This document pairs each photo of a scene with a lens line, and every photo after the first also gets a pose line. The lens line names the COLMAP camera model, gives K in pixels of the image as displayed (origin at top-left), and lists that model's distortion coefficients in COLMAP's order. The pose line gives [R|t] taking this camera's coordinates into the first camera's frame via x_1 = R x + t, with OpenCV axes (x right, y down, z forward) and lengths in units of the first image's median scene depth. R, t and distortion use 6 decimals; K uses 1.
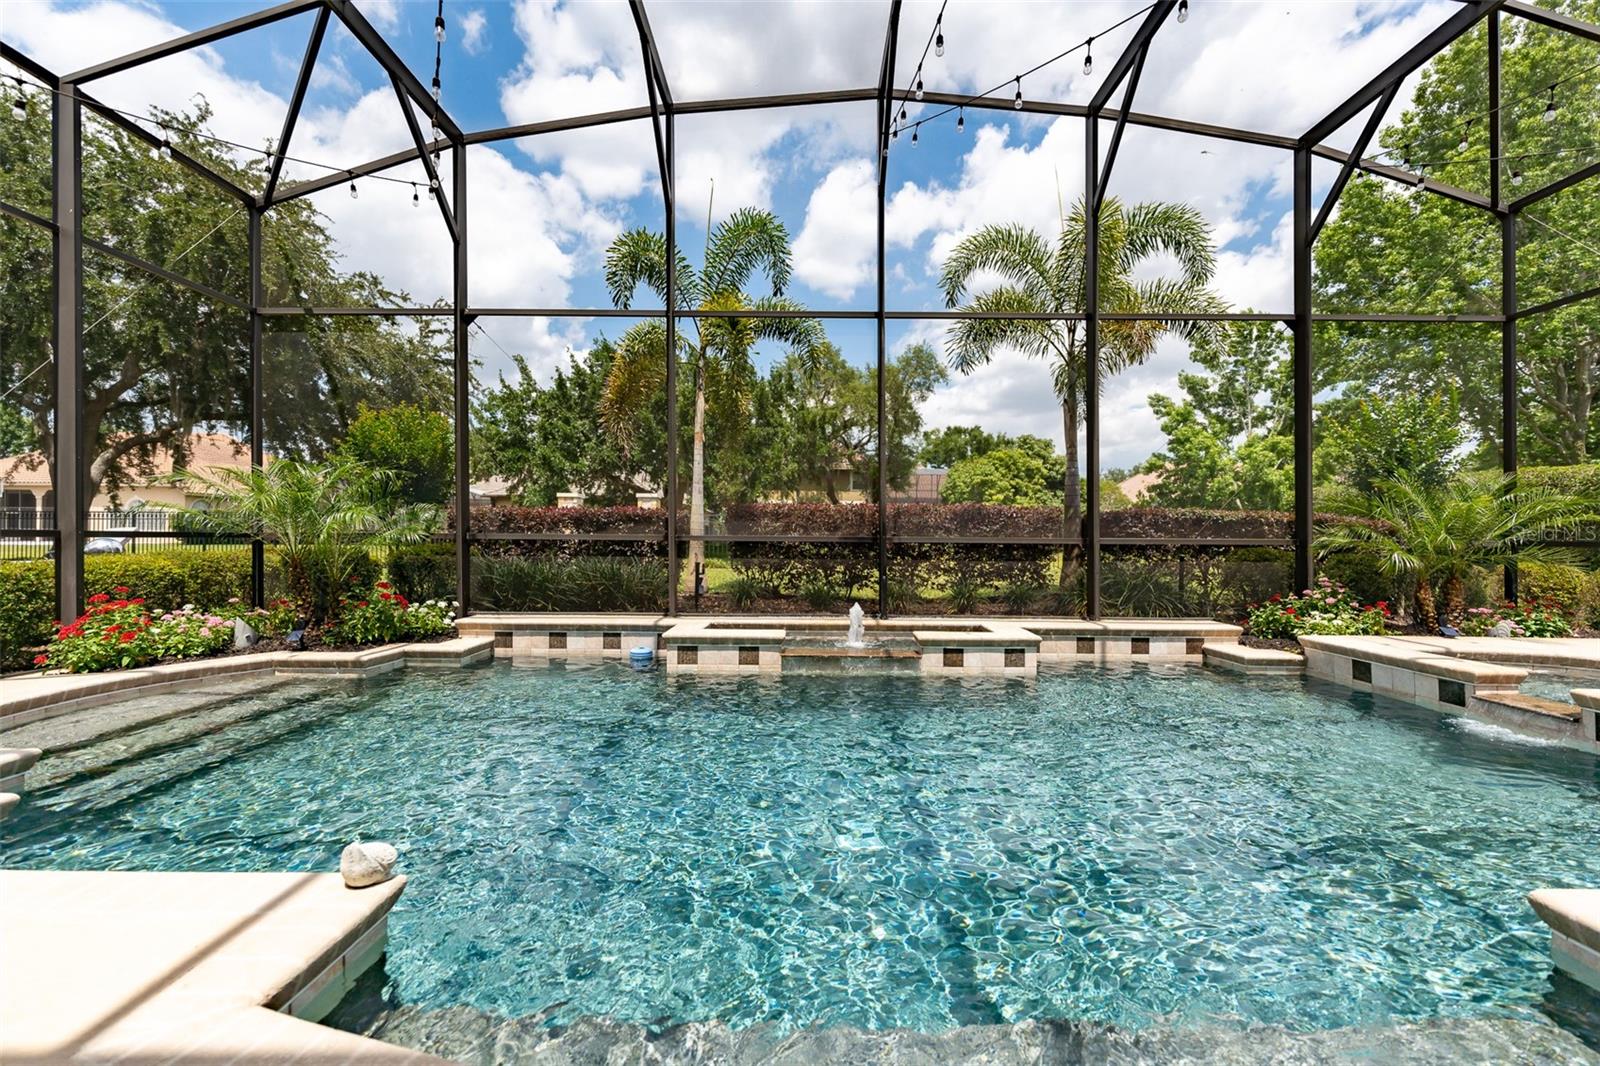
lens RADIAL K [[643.3, 0, 800.0], [0, 643.3, 533.0], [0, 0, 1]] dist [-0.000792, 0.000183]
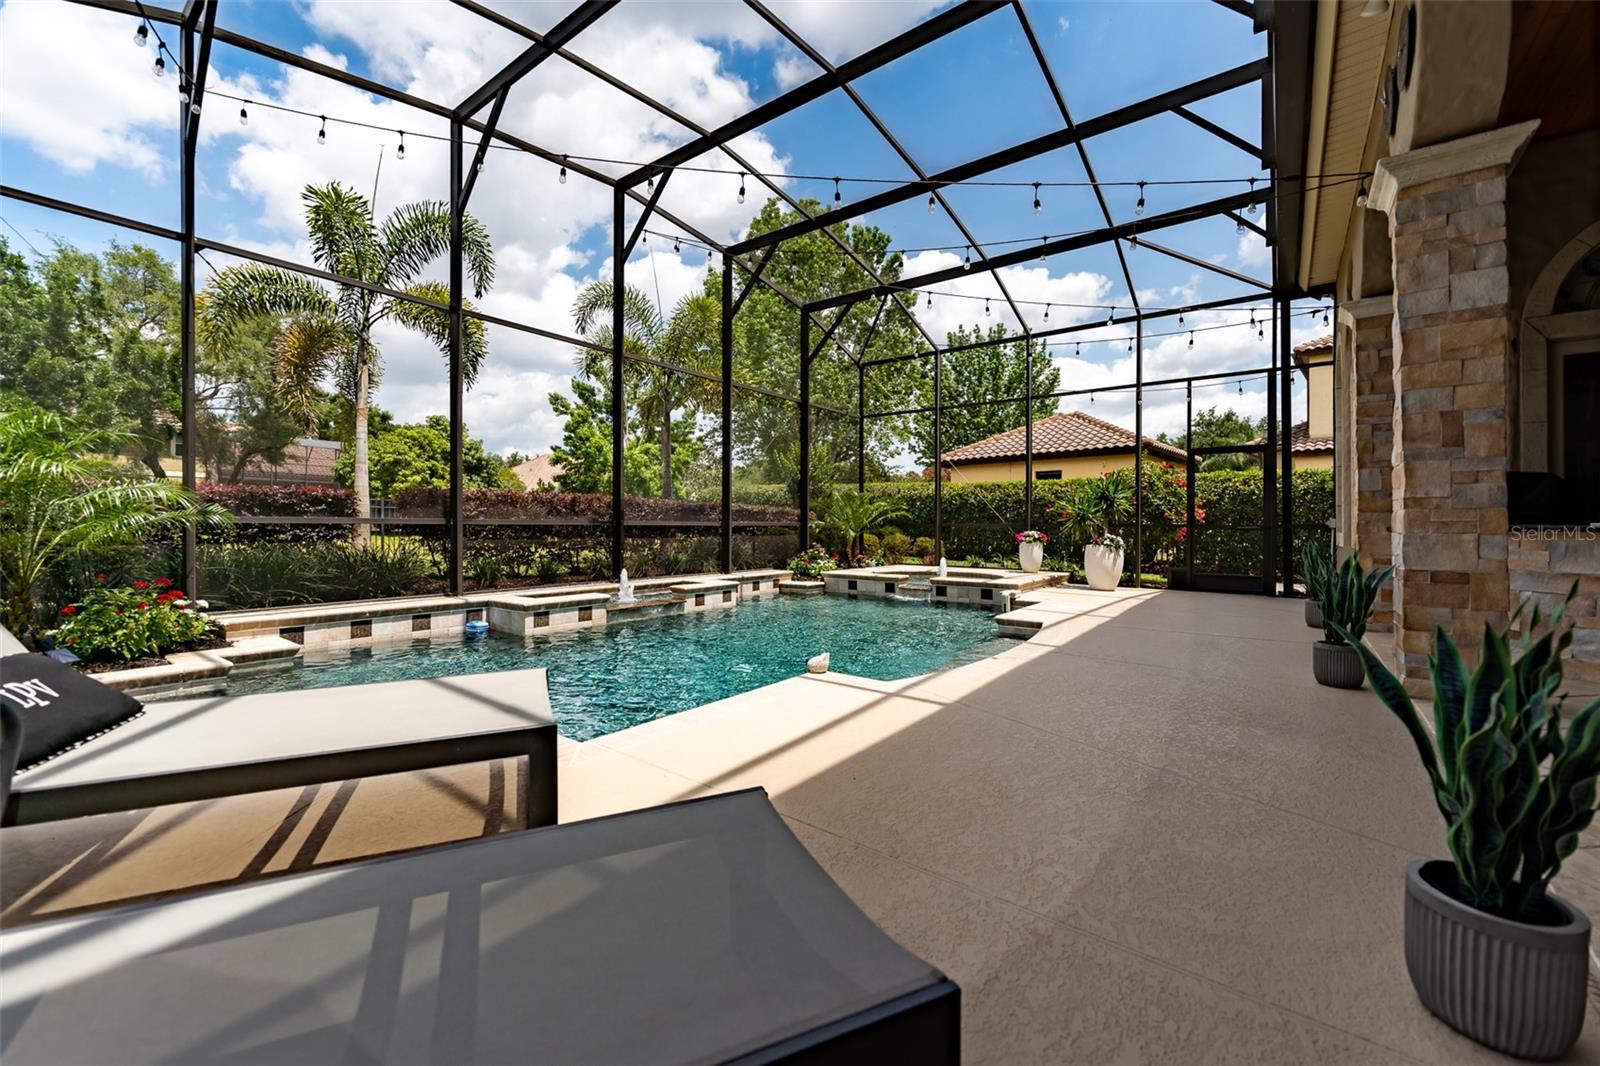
lens RADIAL K [[635.6, 0, 800.0], [0, 635.6, 533.0], [0, 0, 1]] dist [-0.002172, -0.000107]
pose [[0.592600, -0.013437, 0.805385, -0.711063], [-0.007238, 0.999732, 0.022005, -0.001362], [-0.805464, -0.018870, 0.592344, -0.079107]]
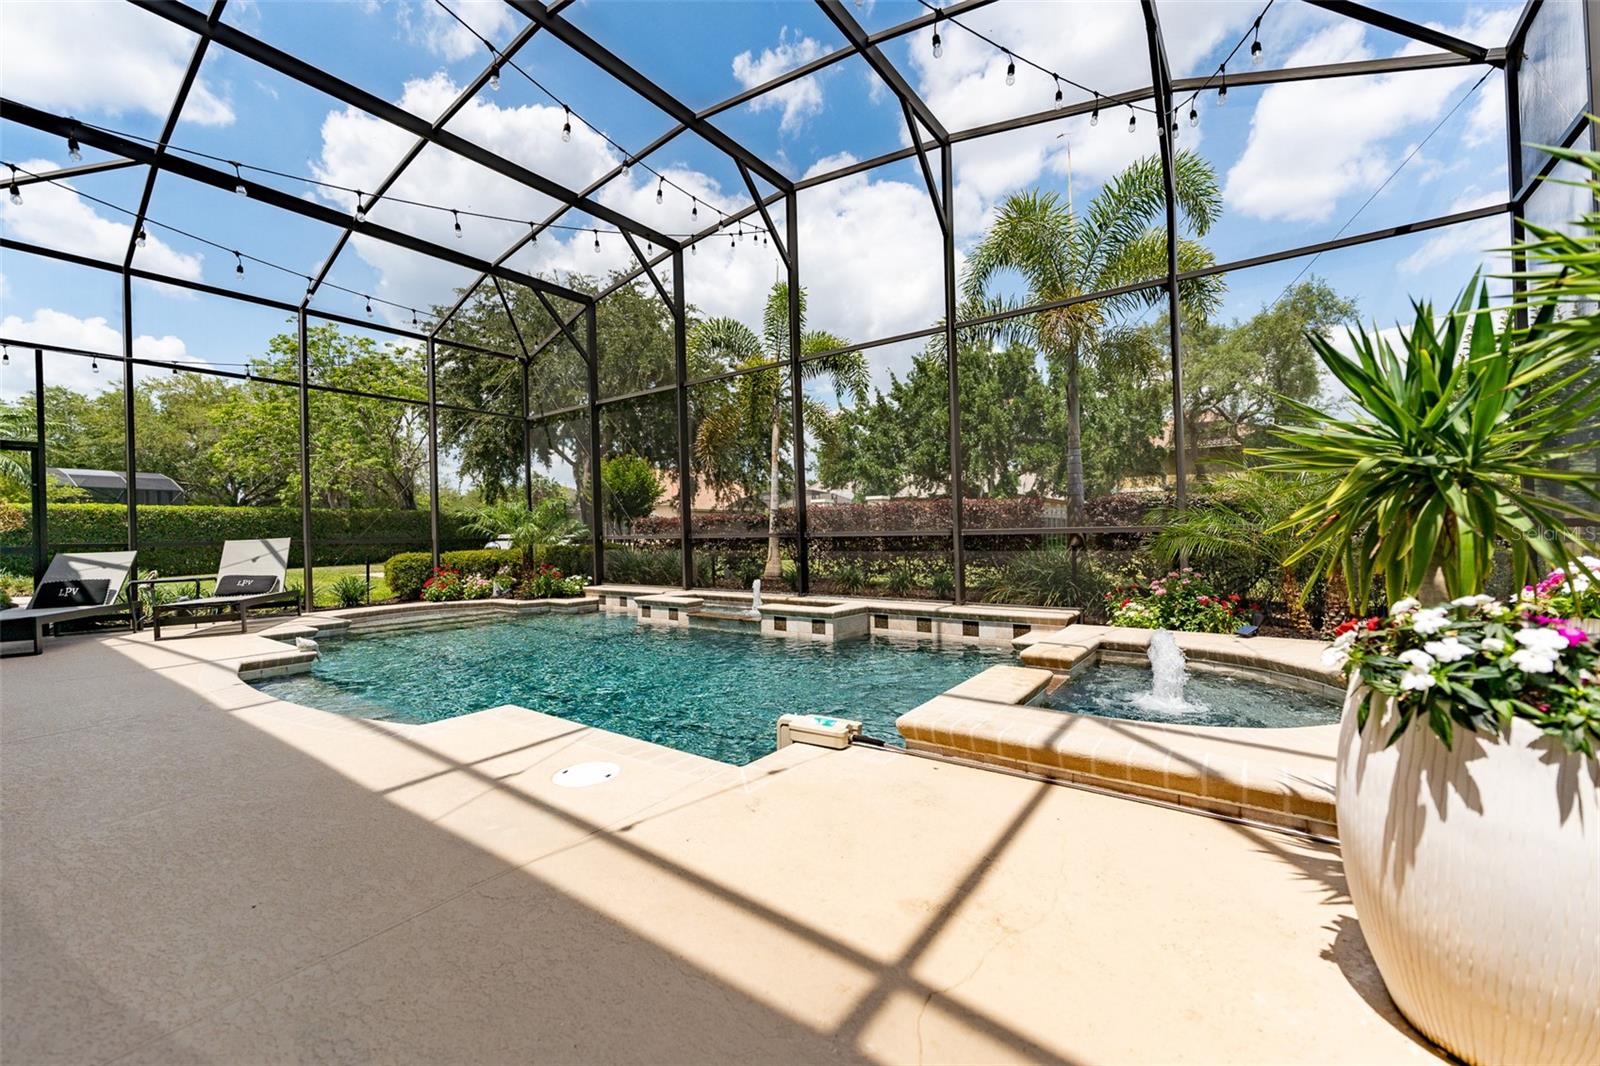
lens RADIAL K [[621.3, 0, 785.1], [0, 621.3, 532.9], [0, 0, 1]] dist [-0.001982, 0.000418]
pose [[0.805005, -0.023073, -0.592820, 0.856852], [0.028752, 0.999587, 0.000139, 0.004133], [0.592571, -0.017157, 0.805335, -0.029824]]
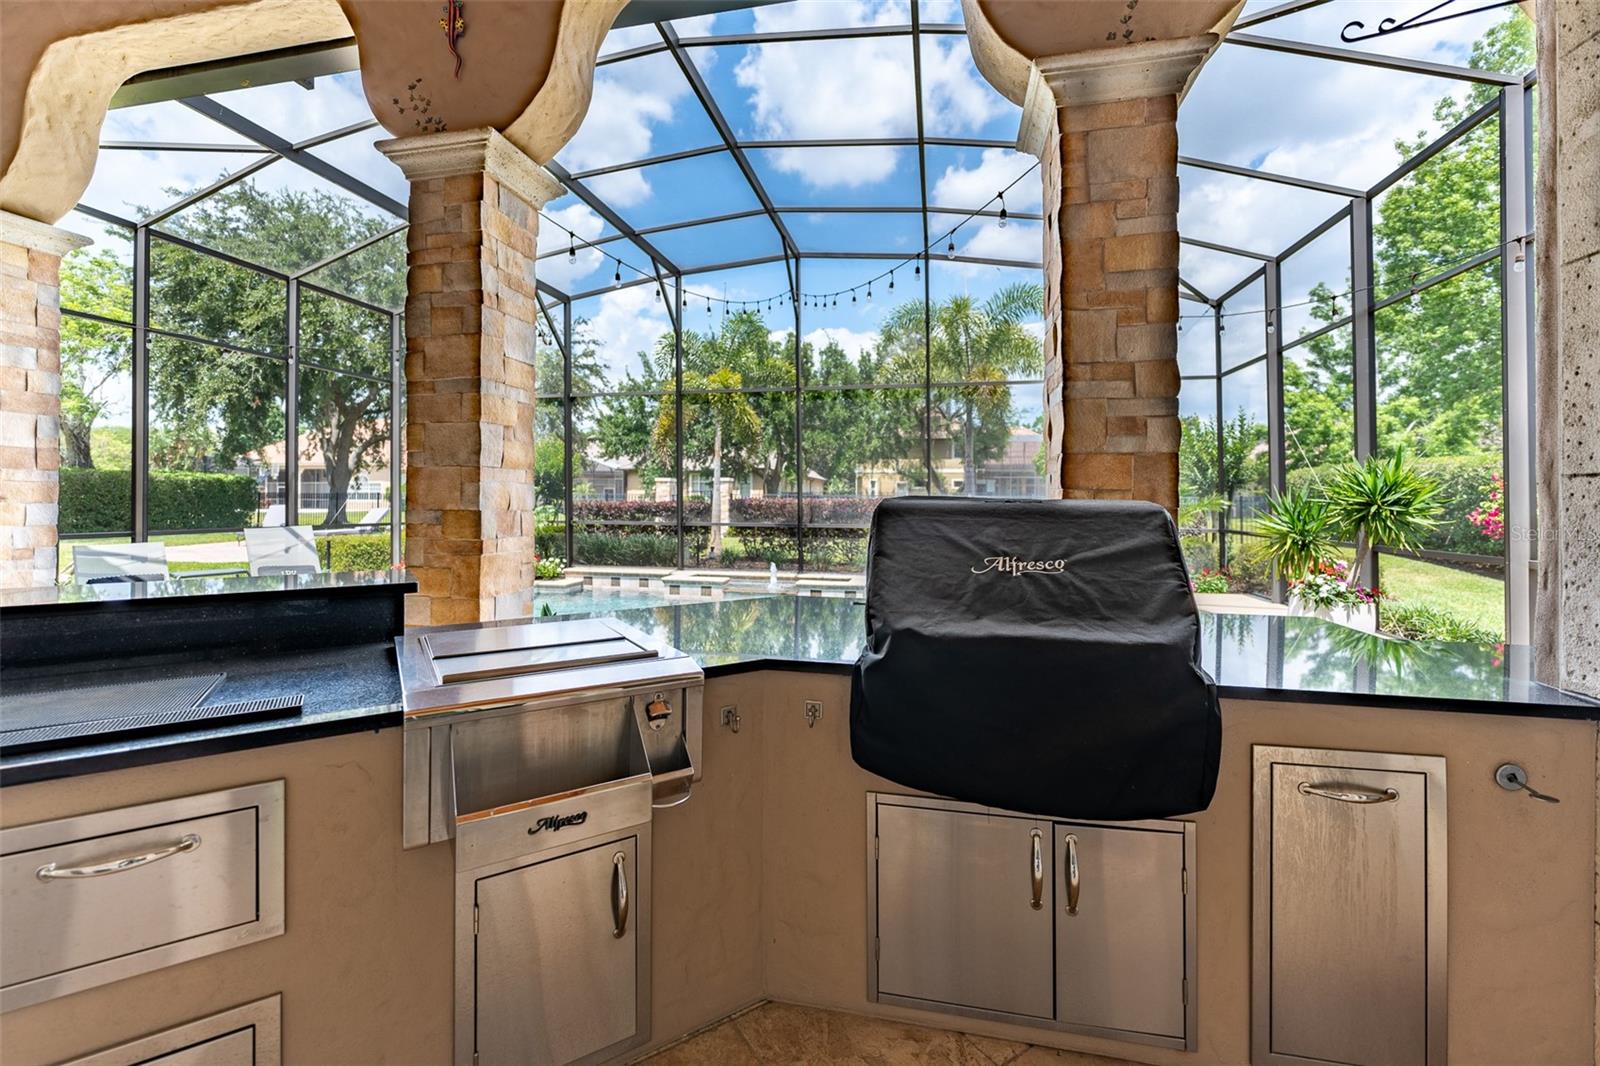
lens RADIAL K [[649.6, 0, 790.7], [0, 649.6, 500.6], [0, 0, 1]] dist [-0.000509, -0.000062]
pose [[0.978384, -0.002838, -0.206776, 0.453303], [0.003867, 0.999982, 0.004570, -0.061848], [0.206759, -0.005271, 0.978378, -0.637722]]
